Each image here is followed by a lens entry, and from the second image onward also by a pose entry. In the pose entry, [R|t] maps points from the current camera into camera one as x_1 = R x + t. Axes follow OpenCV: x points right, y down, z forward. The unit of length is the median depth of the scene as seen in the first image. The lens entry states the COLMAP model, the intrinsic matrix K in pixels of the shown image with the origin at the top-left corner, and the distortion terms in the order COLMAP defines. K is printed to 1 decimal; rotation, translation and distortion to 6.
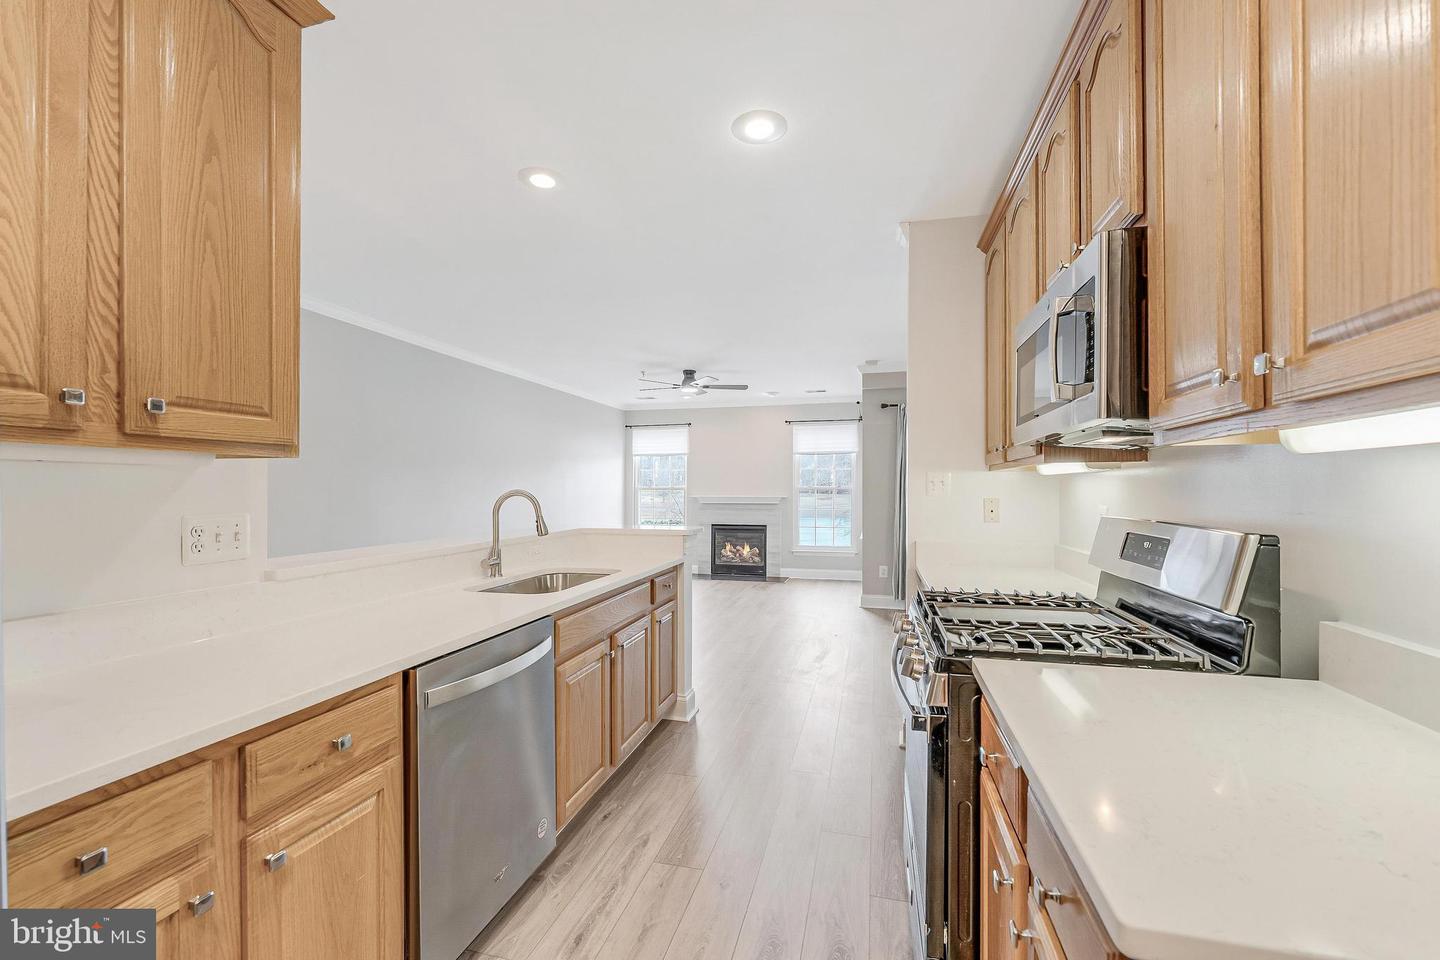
lens RADIAL K [[580.8, 0, 726.3], [0, 580.8, 491.0], [0, 0, 1]] dist [0.001398, -0.000480]
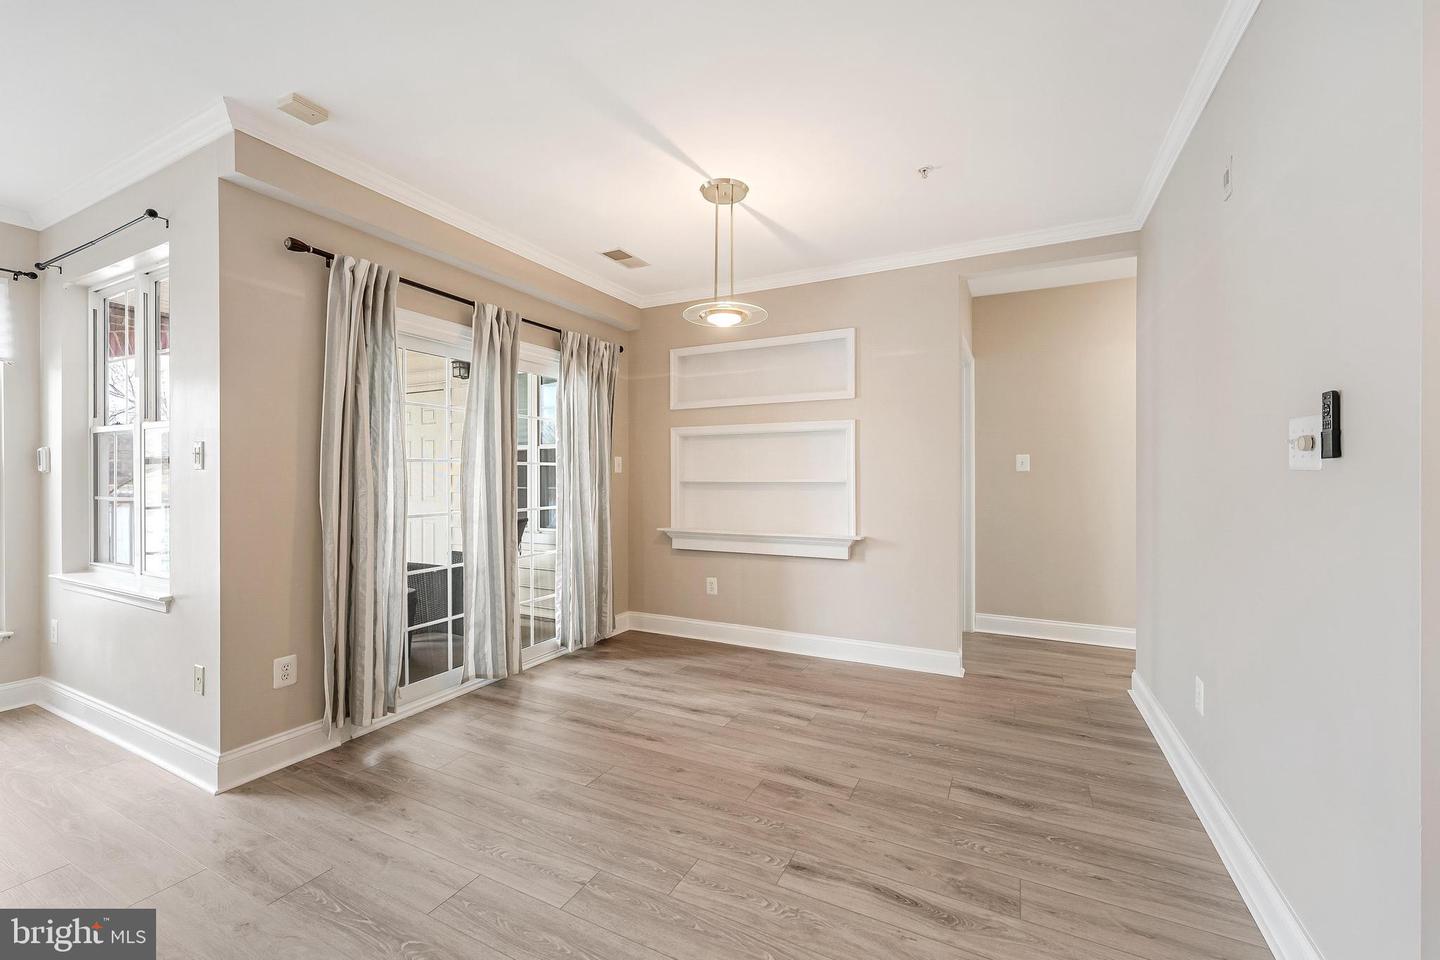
lens RADIAL K [[580.8, 0, 726.6], [0, 580.8, 475.3], [0, 0, 1]] dist [0.001398, -0.000480]
pose [[0.216778, 0.000257, 0.976221, -0.111294], [-0.000649, 1.000000, -0.000119, 0.018268], [-0.976221, -0.000608, 0.216778, 1.516090]]
